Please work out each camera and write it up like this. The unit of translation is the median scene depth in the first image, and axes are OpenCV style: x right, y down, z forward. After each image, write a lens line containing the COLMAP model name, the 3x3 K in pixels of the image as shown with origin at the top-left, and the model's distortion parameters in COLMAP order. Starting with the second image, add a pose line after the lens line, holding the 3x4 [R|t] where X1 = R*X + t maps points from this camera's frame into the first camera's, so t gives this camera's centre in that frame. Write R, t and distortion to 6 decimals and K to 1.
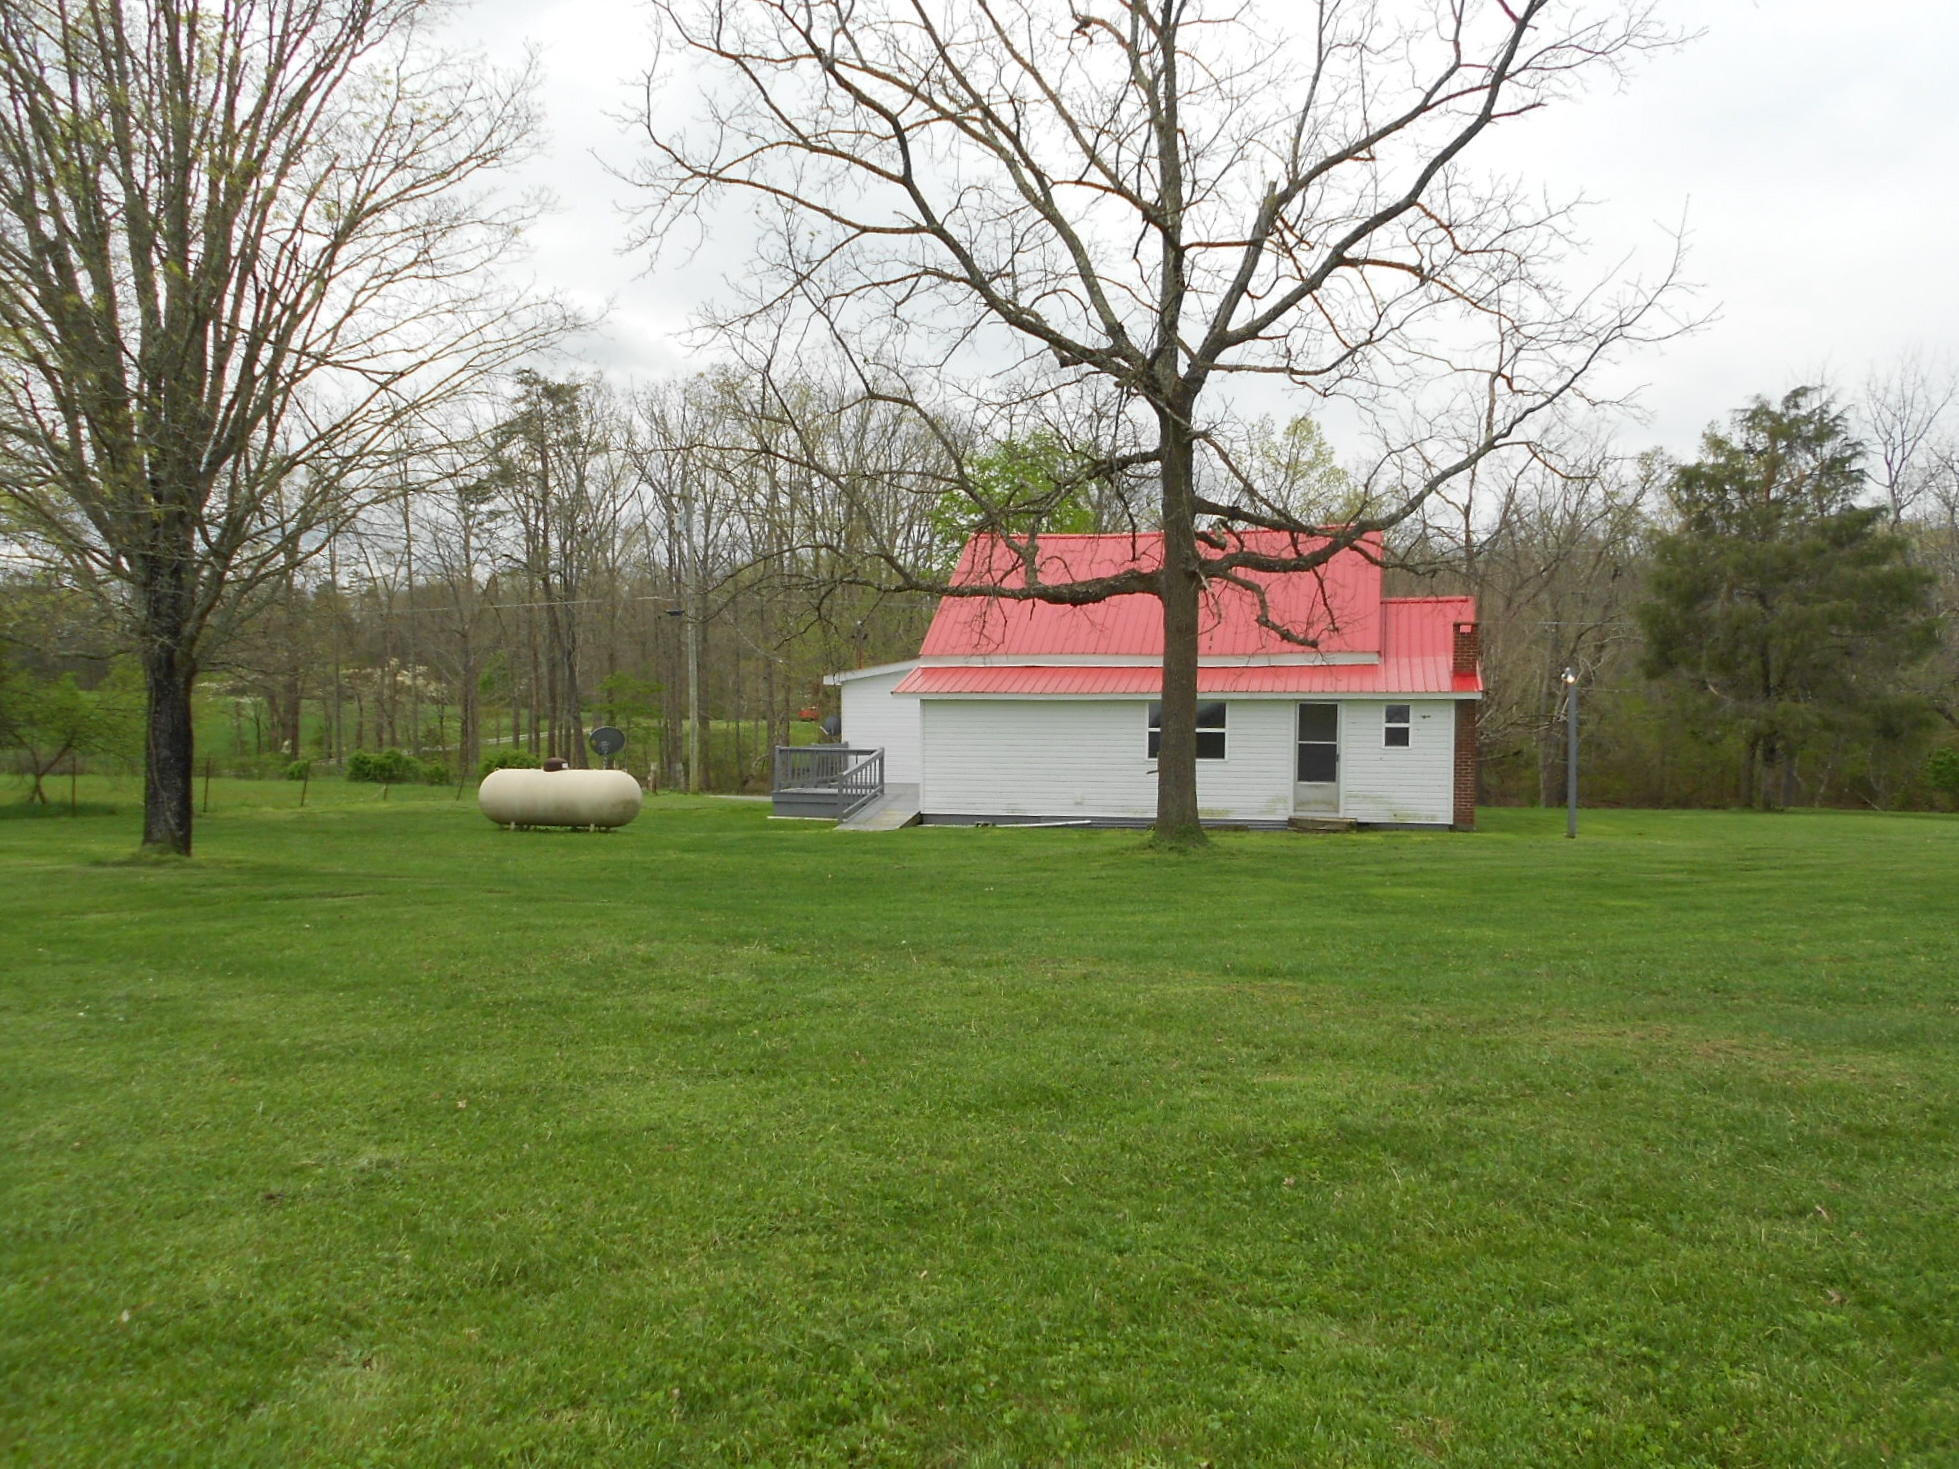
lens RADIAL K [[1592.7, 0, 975.9], [0, 1592.7, 798.7], [0, 0, 1]] dist [0.010229, -0.001923]
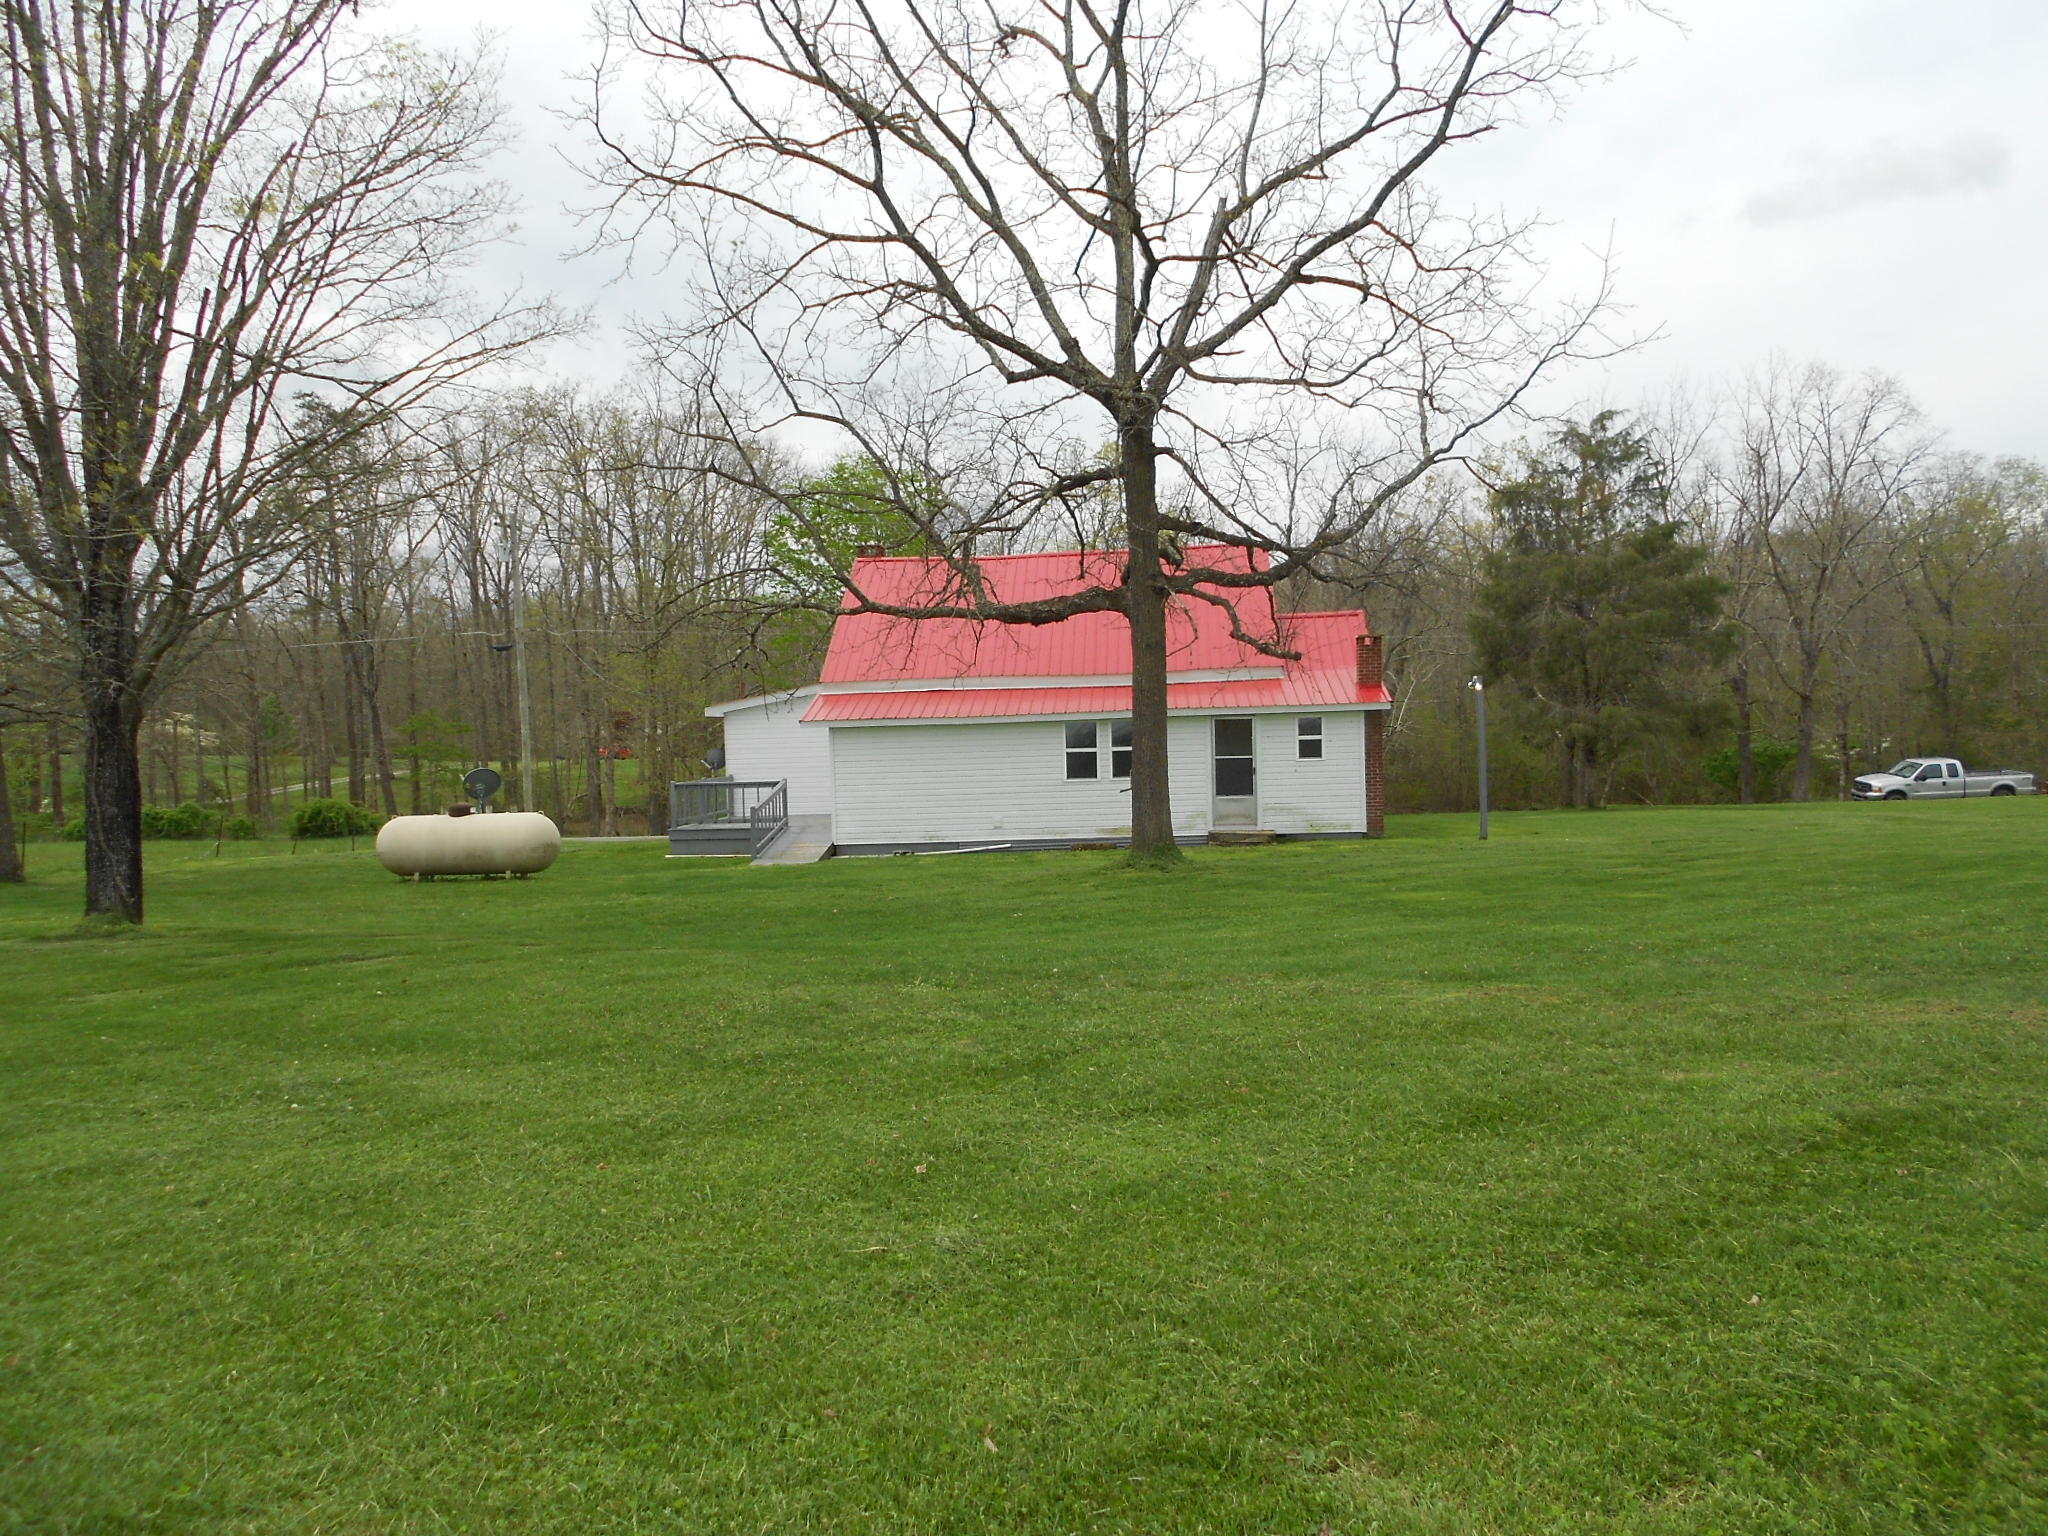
lens RADIAL K [[1589.9, 0, 1024.7], [0, 1589.9, 838.6], [0, 0, 1]] dist [-0.002847, 0.002372]
pose [[0.985641, -0.044097, 0.162993, -0.111595], [0.042850, 0.999019, 0.011158, -0.000643], [-0.163326, -0.004013, 0.986564, 0.030735]]
